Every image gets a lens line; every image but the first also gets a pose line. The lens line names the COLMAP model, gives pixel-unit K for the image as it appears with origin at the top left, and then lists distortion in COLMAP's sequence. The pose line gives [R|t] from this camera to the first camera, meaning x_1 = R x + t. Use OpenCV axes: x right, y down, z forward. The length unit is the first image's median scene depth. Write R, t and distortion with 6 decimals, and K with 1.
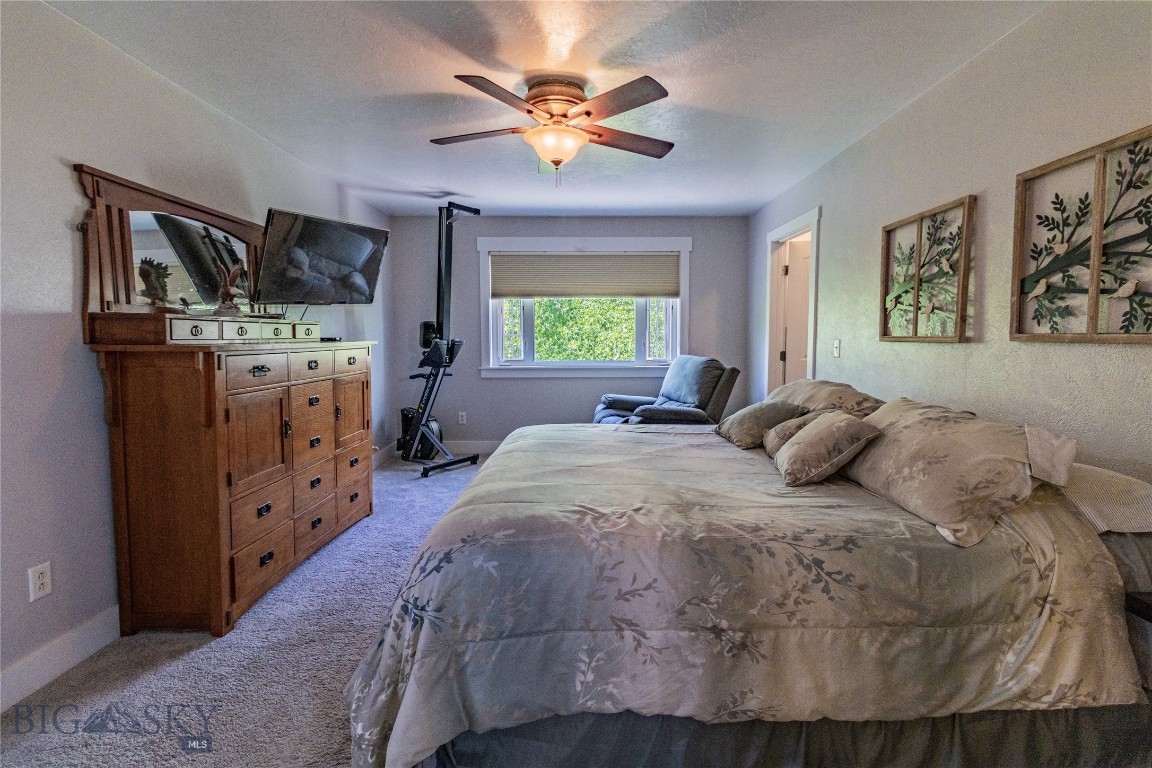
lens RADIAL K [[515.2, 0, 577.4], [0, 515.2, 363.2], [0, 0, 1]] dist [-0.000080, -0.000051]
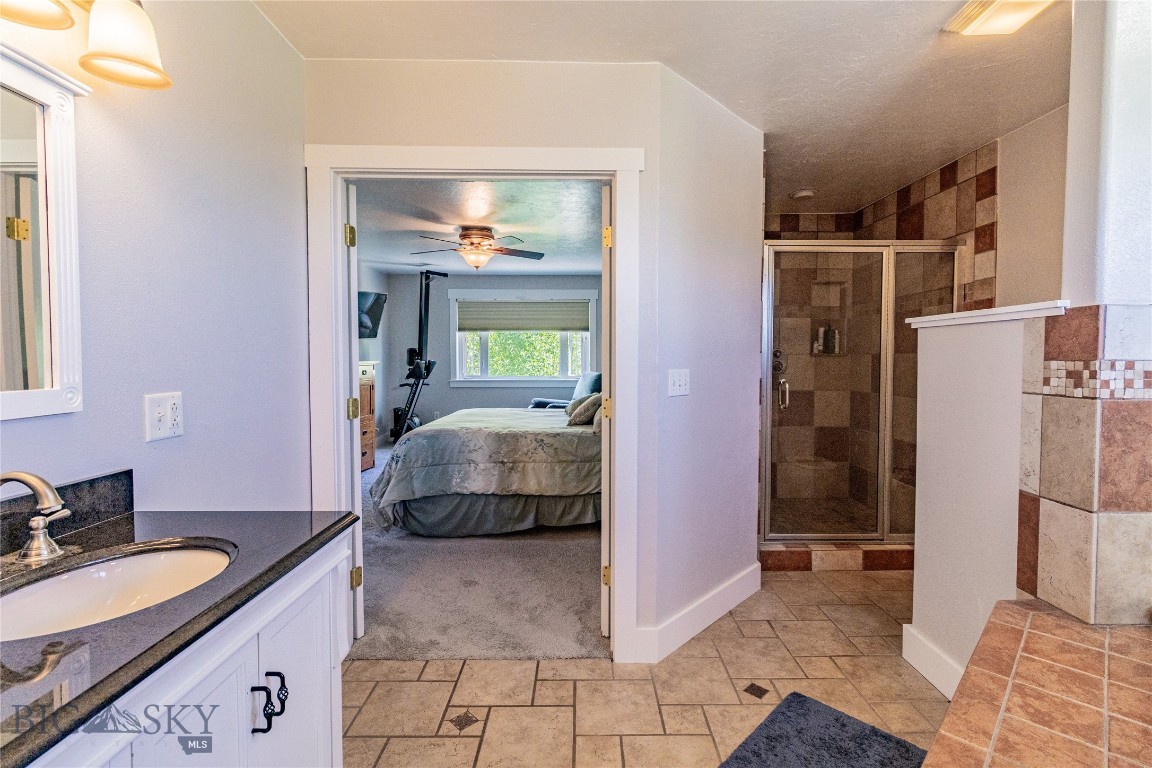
lens RADIAL K [[533.7, 0, 582.8], [0, 533.7, 369.4], [0, 0, 1]] dist [0.002810, 0.000291]
pose [[0.999970, 0.002700, 0.007282, 0.199402], [-0.002477, 0.999533, -0.030458, 0.027398], [-0.007361, 0.030439, 0.999510, -0.566195]]
